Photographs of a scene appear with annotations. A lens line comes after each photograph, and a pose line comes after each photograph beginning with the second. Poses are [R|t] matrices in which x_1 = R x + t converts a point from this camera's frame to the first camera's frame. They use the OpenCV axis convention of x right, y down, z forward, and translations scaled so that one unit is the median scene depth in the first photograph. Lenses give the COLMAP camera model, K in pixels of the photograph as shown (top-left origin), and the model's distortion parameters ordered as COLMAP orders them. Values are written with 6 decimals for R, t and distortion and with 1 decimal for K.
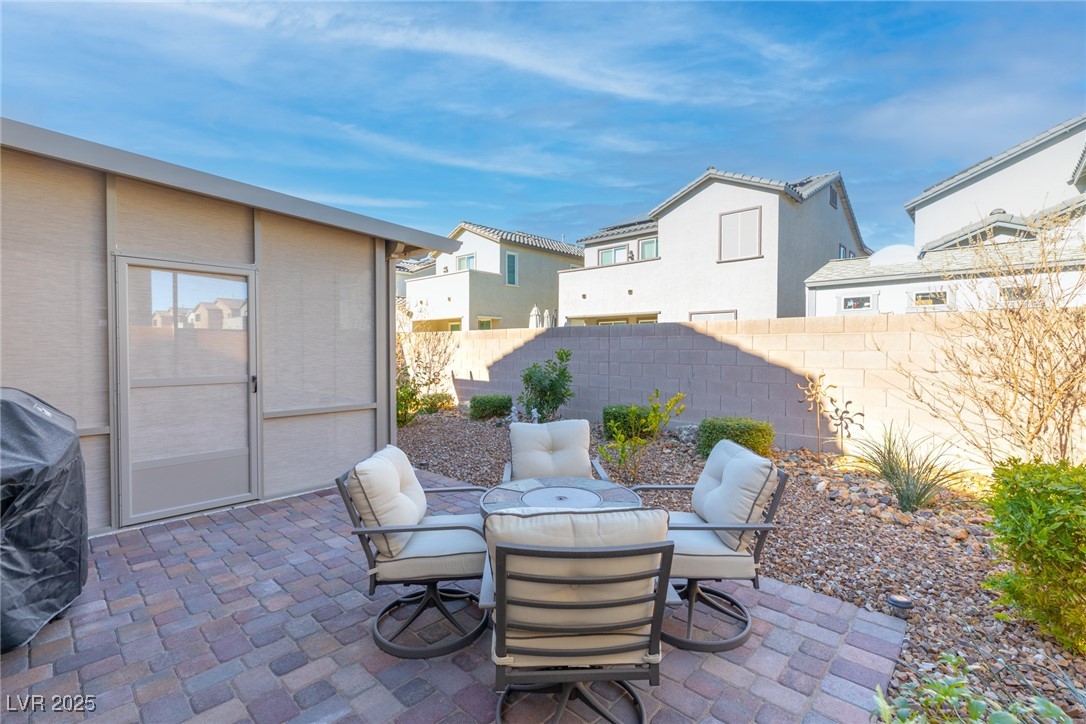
lens RADIAL K [[491.2, 0, 549.4], [0, 491.2, 353.5], [0, 0, 1]] dist [0.001770, 0.000089]
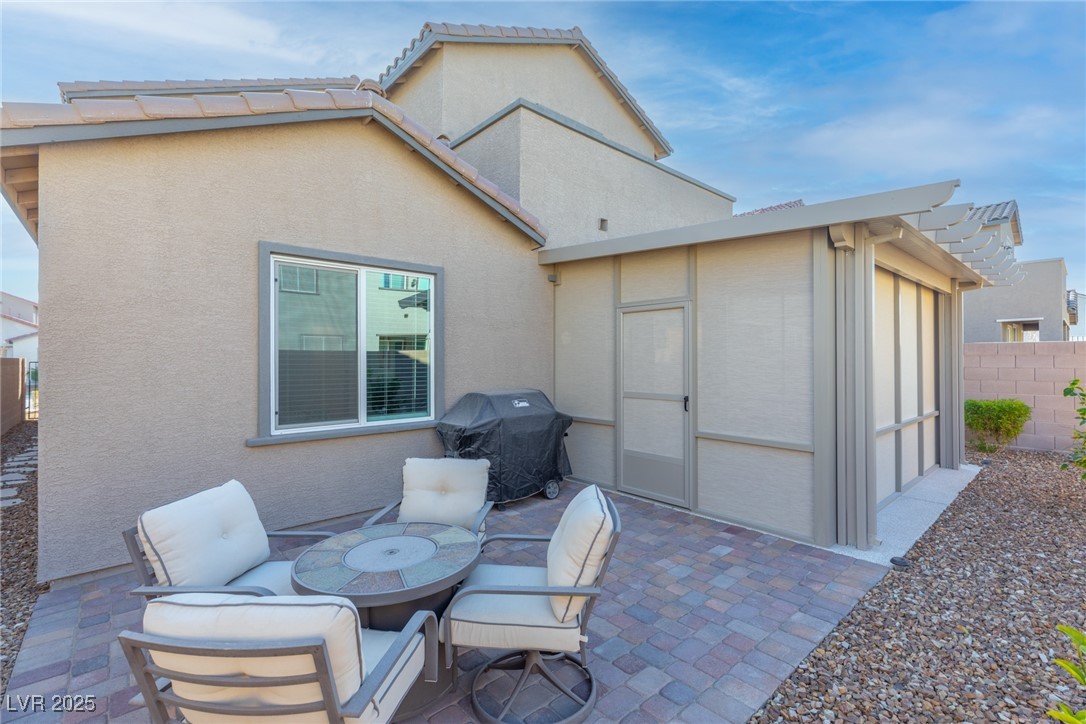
lens RADIAL K [[491.2, 0, 549.4], [0, 491.2, 353.5], [0, 0, 1]] dist [0.001770, 0.000089]
pose [[-0.080099, -0.005174, -0.996773, 0.584249], [-0.008707, 0.999952, -0.004490, -0.046351], [0.996749, 0.008319, -0.080141, 0.871626]]
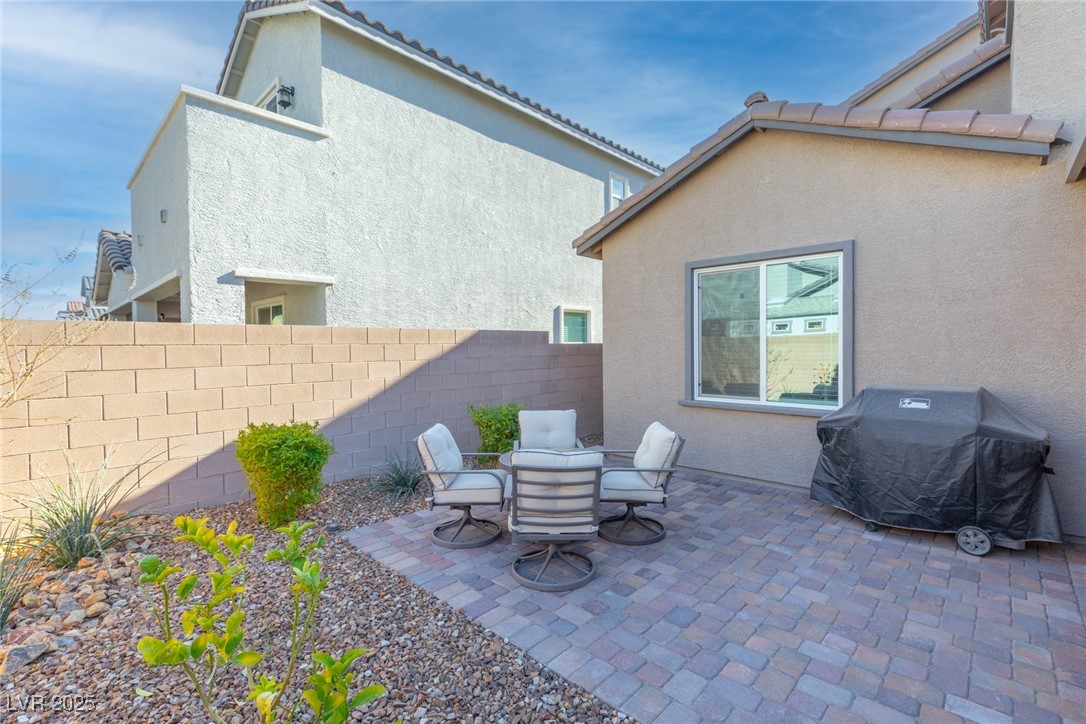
lens RADIAL K [[491.2, 0, 549.4], [0, 491.2, 353.5], [0, 0, 1]] dist [0.001770, 0.000089]
pose [[-0.999779, 0.013554, 0.016087, -0.003210], [0.013952, 0.999592, 0.024929, -0.051677], [-0.015742, 0.025148, -0.999560, 1.657786]]
